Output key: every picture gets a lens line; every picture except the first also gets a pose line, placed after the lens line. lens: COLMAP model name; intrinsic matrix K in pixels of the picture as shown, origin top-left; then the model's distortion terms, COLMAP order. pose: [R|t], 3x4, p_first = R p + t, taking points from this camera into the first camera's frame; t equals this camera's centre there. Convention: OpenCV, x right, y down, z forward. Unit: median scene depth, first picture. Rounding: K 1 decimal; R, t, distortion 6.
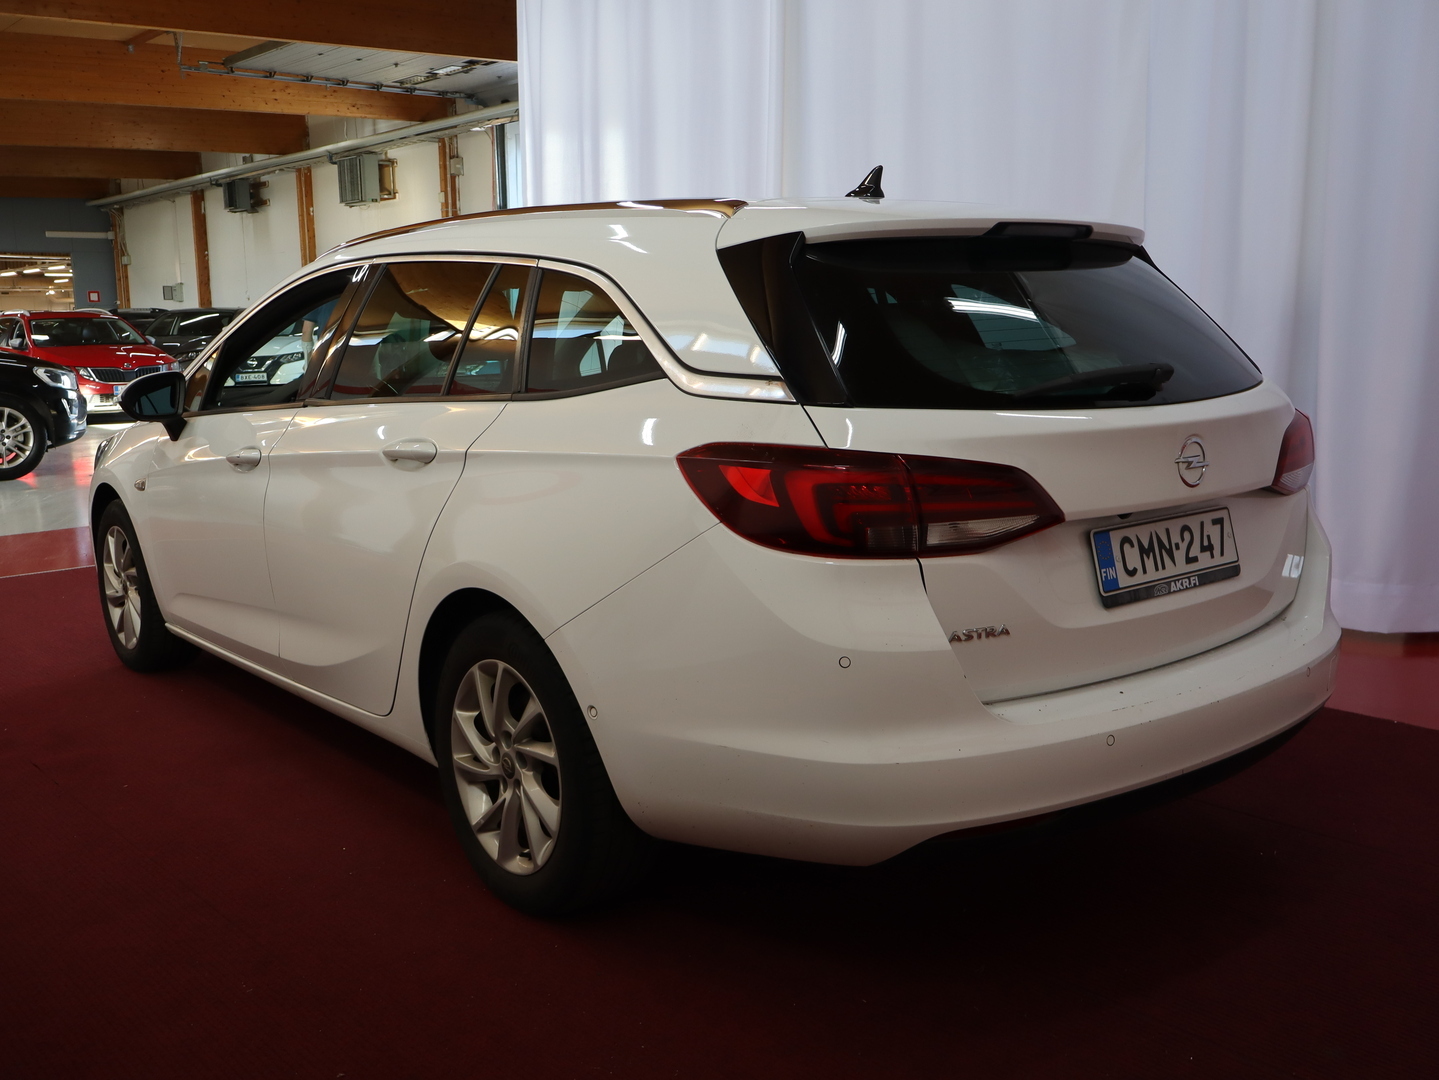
lens RADIAL K [[1433.6, 0, 734.0], [0, 1433.6, 534.8], [0, 0, 1]] dist [0.002353, 0.000000]
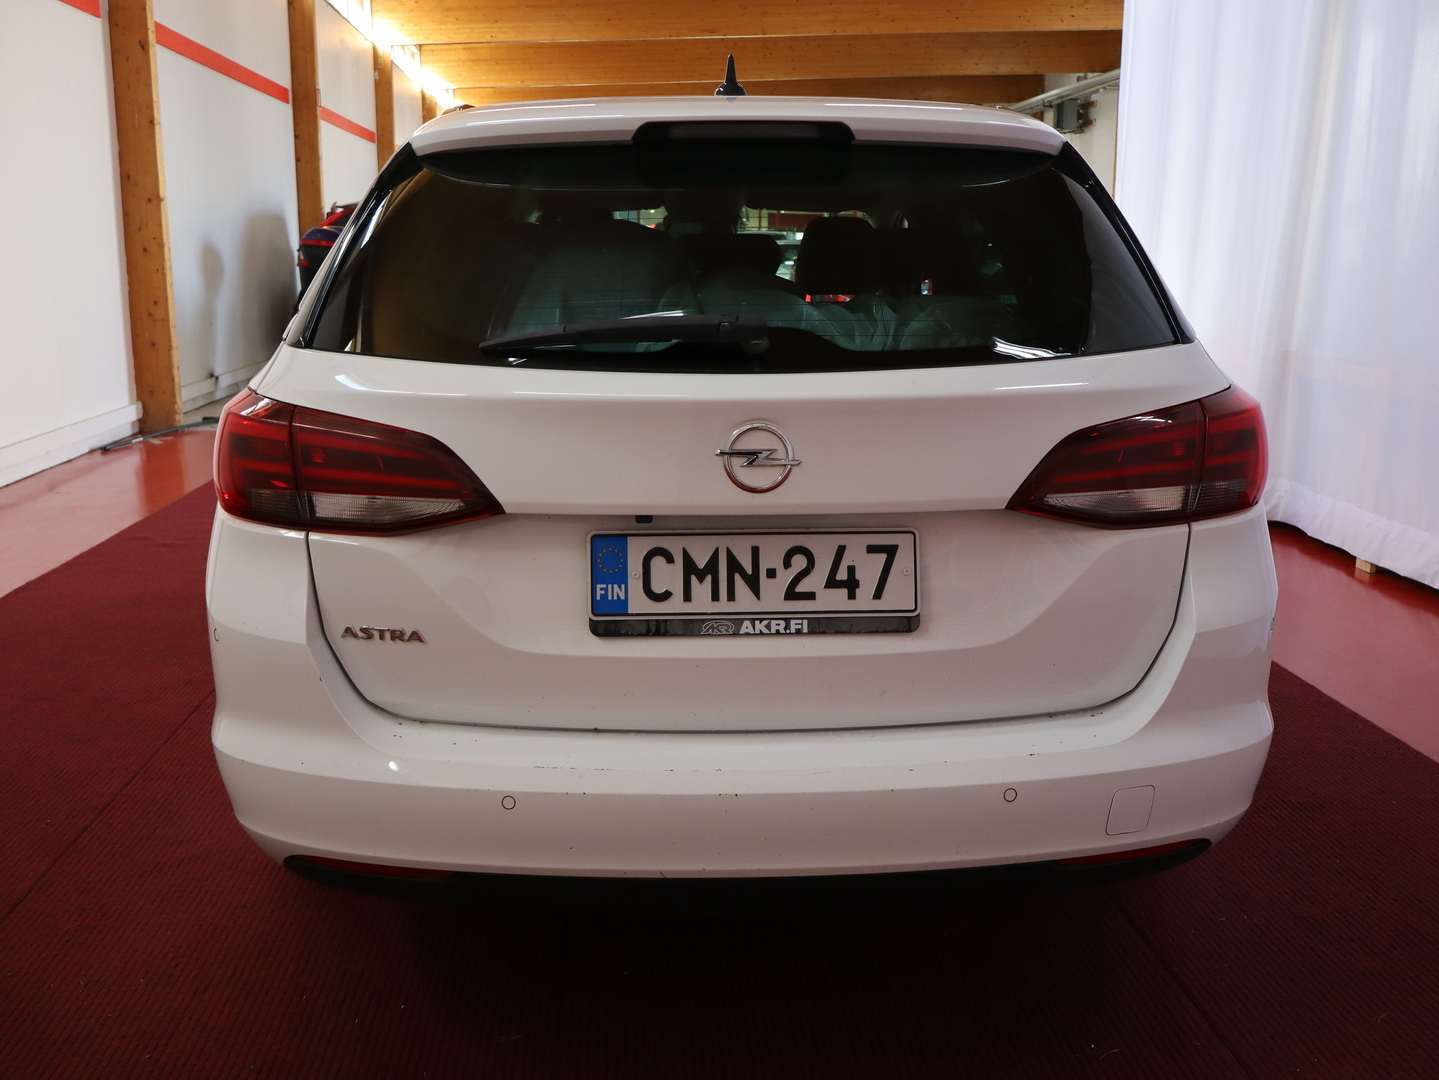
lens RADIAL K [[1433.6, 0, 728.7], [0, 1433.6, 531.1], [0, 0, 1]] dist [0.002353, 0.000000]
pose [[0.776284, 0.138350, -0.615014, 0.739117], [-0.107672, 0.990383, 0.086884, -0.073616], [0.621120, -0.001227, 0.783715, 0.430869]]
